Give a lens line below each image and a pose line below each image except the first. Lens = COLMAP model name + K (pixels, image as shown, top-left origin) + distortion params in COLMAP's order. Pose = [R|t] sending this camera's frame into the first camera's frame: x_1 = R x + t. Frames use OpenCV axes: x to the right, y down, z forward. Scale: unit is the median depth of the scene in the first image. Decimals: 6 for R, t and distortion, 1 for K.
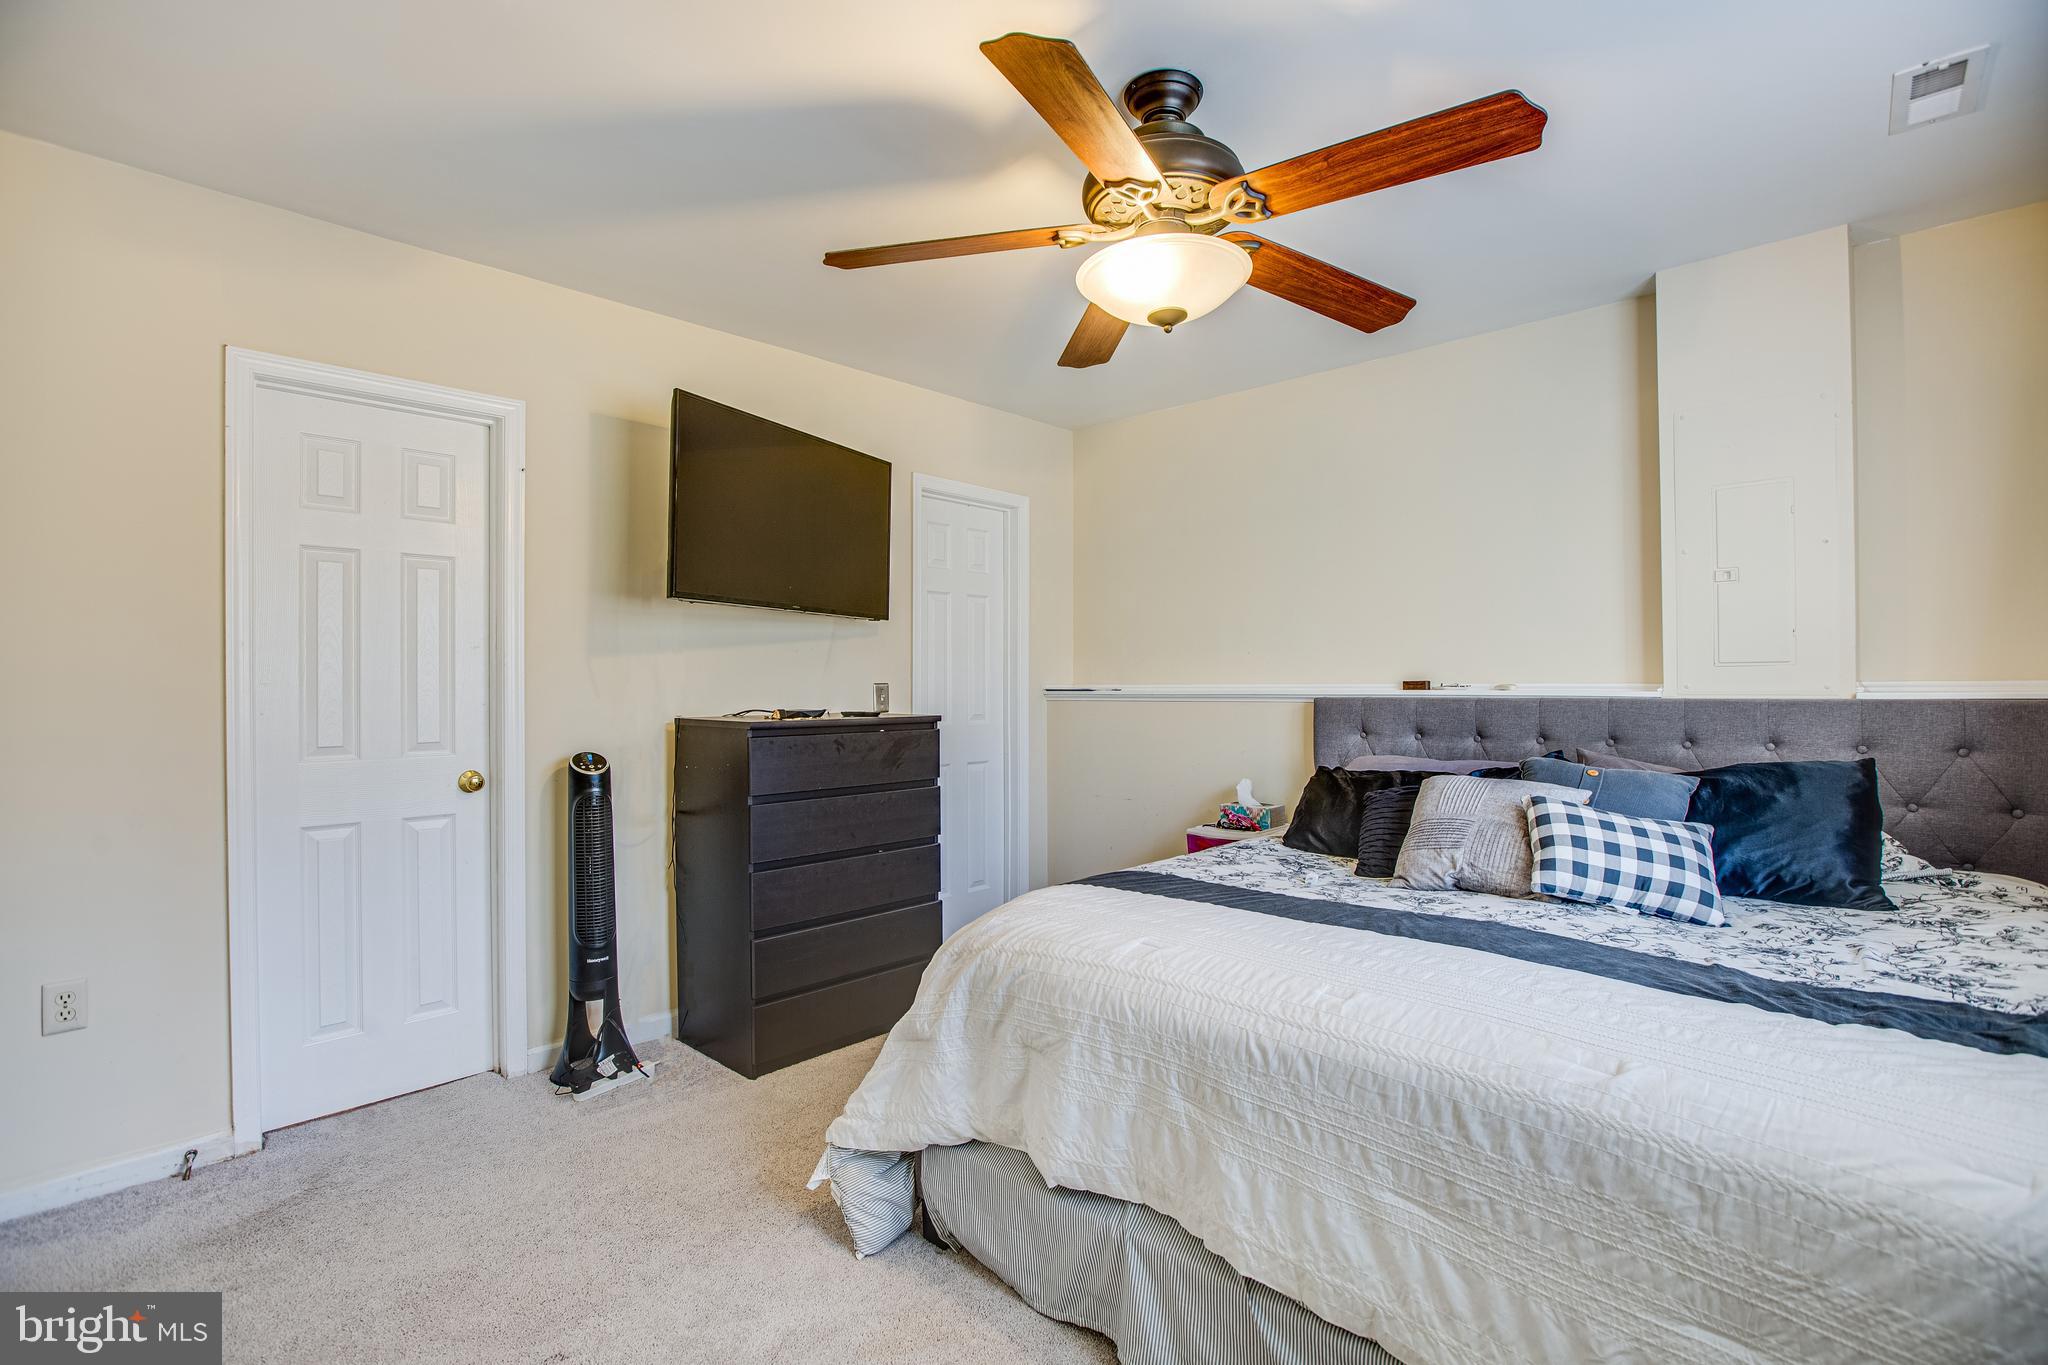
lens RADIAL K [[940.0, 0, 1024.0], [0, 940.0, 682.5], [0, 0, 1]] dist [-0.039626, 0.016933]
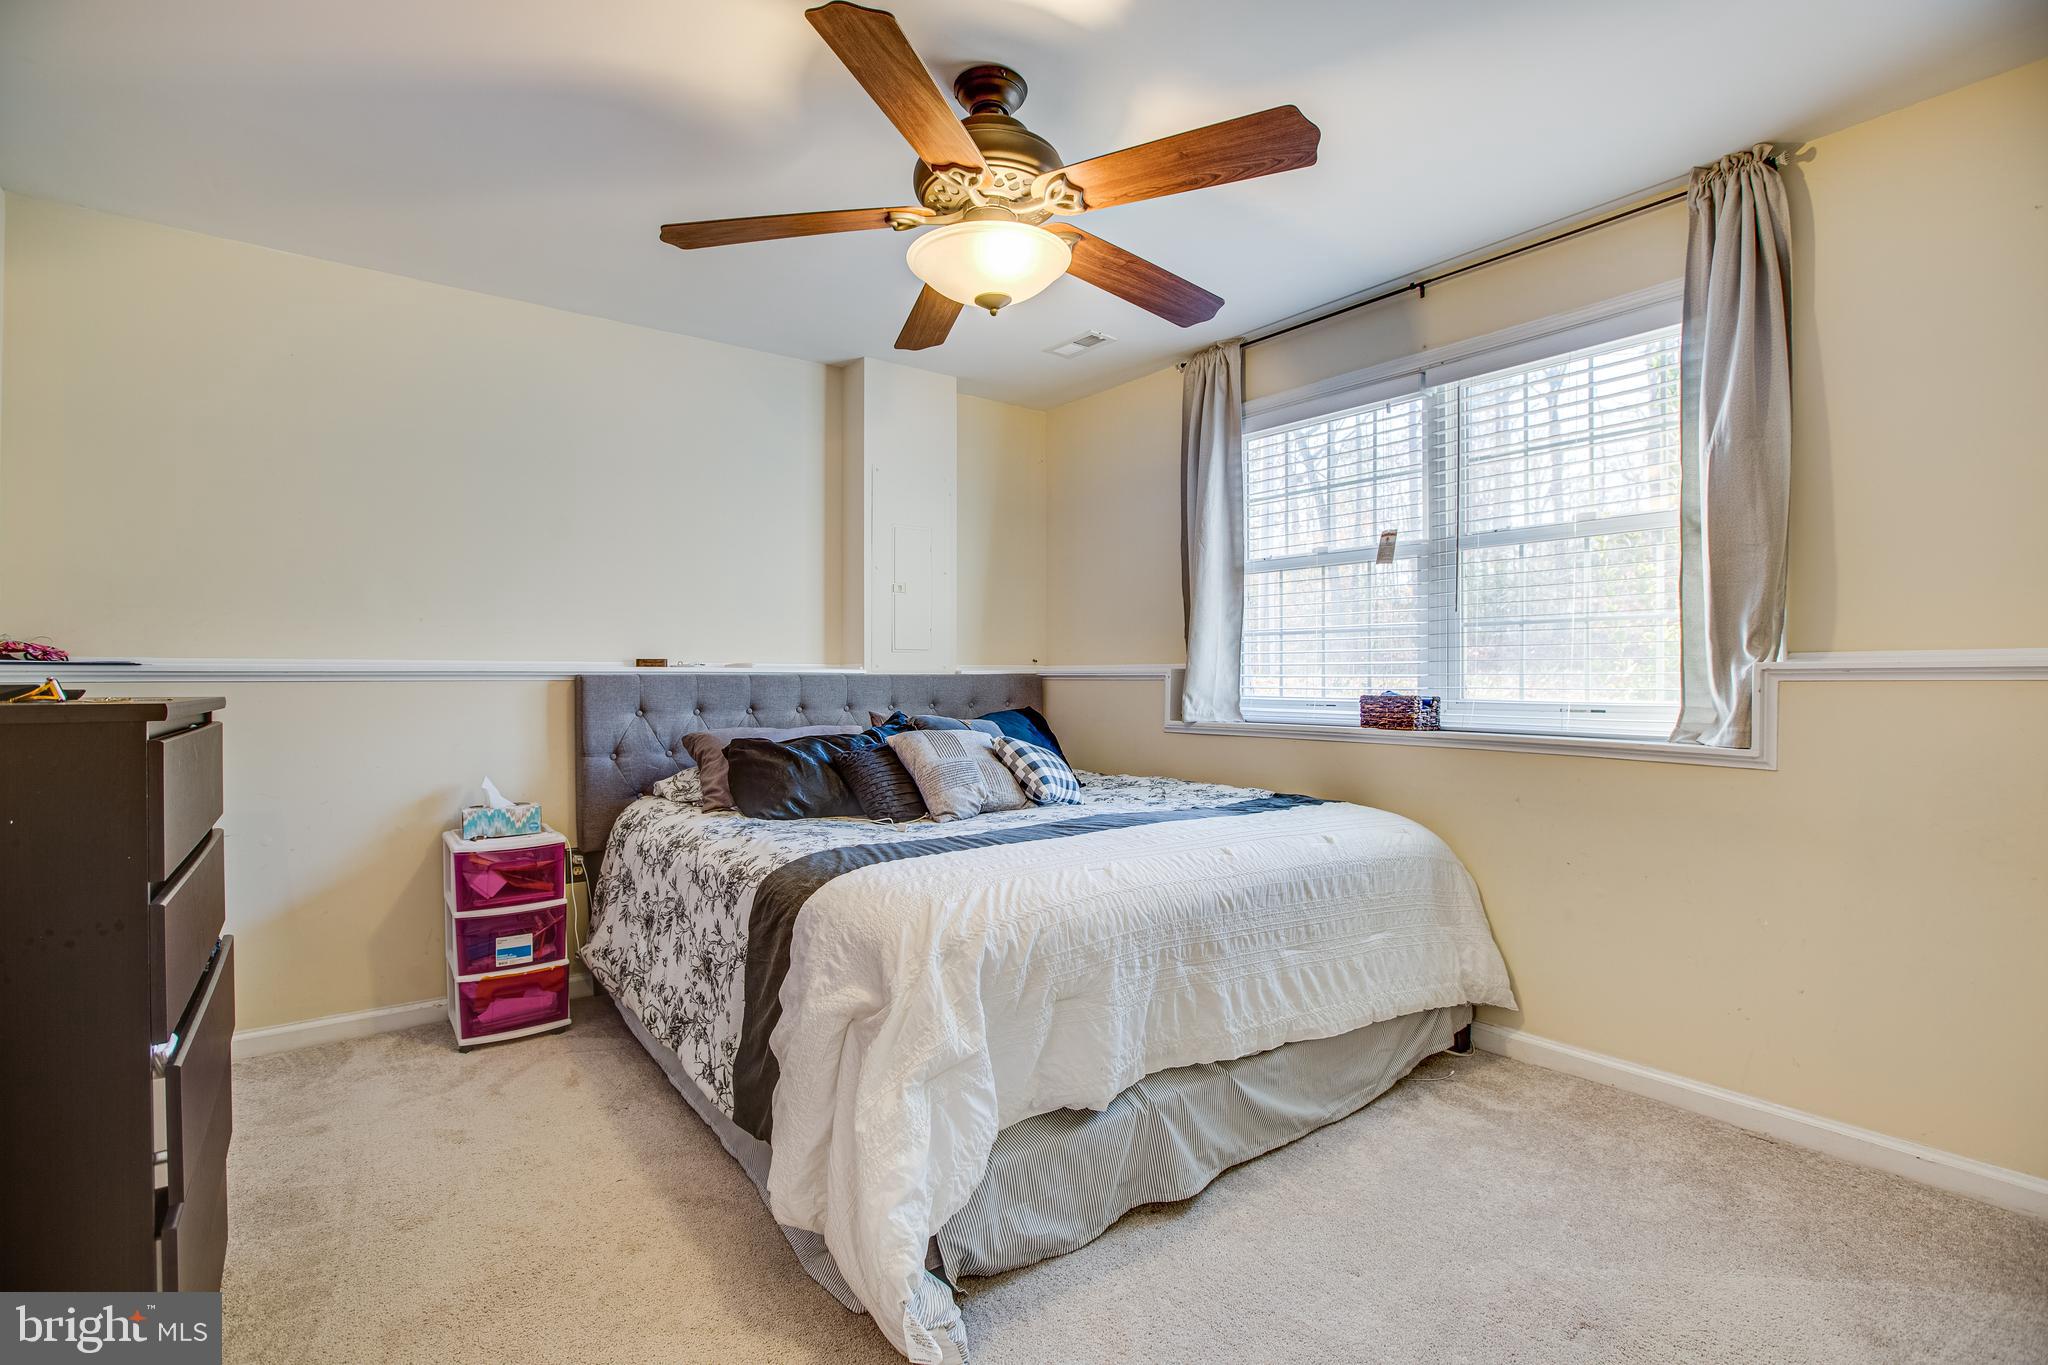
lens RADIAL K [[940.0, 0, 1024.0], [0, 940.0, 682.5], [0, 0, 1]] dist [-0.039626, 0.016933]
pose [[0.166620, 0.002388, 0.986018, -0.918680], [0.001594, 0.999995, -0.002691, 0.049397], [-0.986020, 0.002020, 0.166616, 0.810252]]
